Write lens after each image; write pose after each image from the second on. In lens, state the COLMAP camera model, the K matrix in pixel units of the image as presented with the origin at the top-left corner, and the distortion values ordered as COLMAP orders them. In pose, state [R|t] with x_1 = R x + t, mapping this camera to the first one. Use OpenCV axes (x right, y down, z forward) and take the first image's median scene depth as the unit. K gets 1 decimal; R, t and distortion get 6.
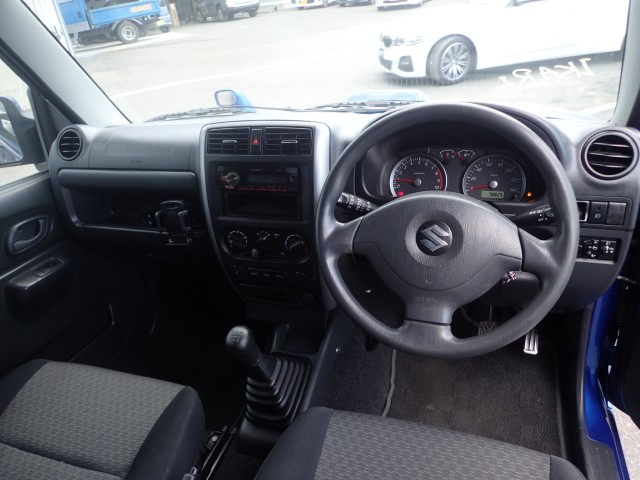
lens RADIAL K [[472.1, 0, 319.0], [0, 472.1, 240.0], [0, 0, 1]] dist [-0.026464, -0.004119]
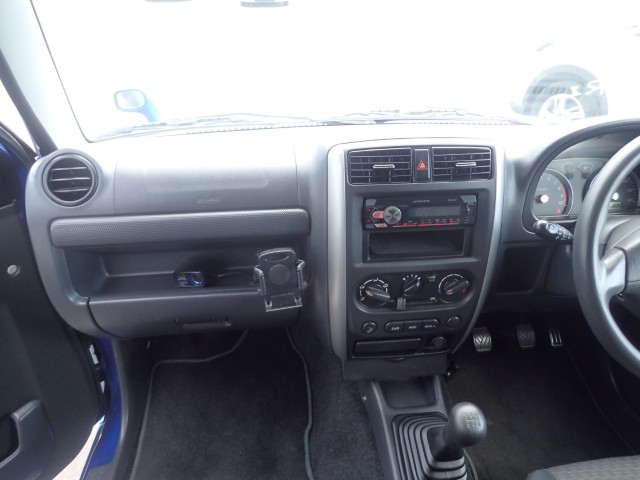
lens RADIAL K [[472.1, 0, 320.3], [0, 472.1, 239.5], [0, 0, 1]] dist [-0.026464, -0.004119]
pose [[0.899153, -0.117995, 0.421427, -0.607630], [0.117050, 0.992725, 0.028214, -0.123229], [-0.421690, 0.023959, 0.906423, 0.348696]]
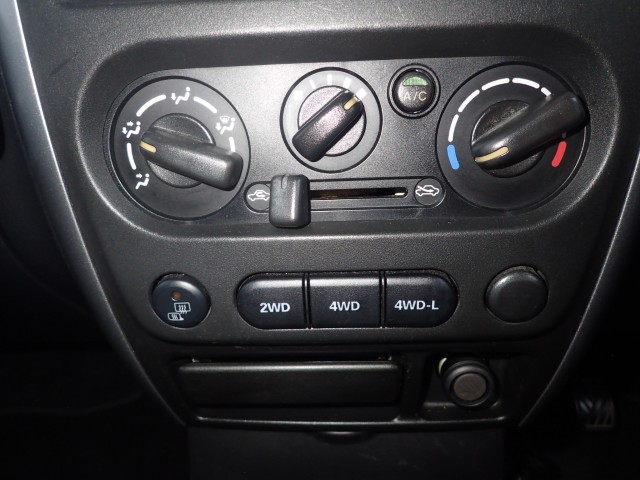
lens RADIAL K [[472.1, 0, 319.2], [0, 472.1, 241.6], [0, 0, 1]] dist [-0.026464, -0.004119]
pose [[0.958947, -0.059876, 0.277191, -0.187583], [0.092854, 0.989869, -0.107410, 0.069317], [-0.267951, 0.128738, 0.954792, 0.849689]]
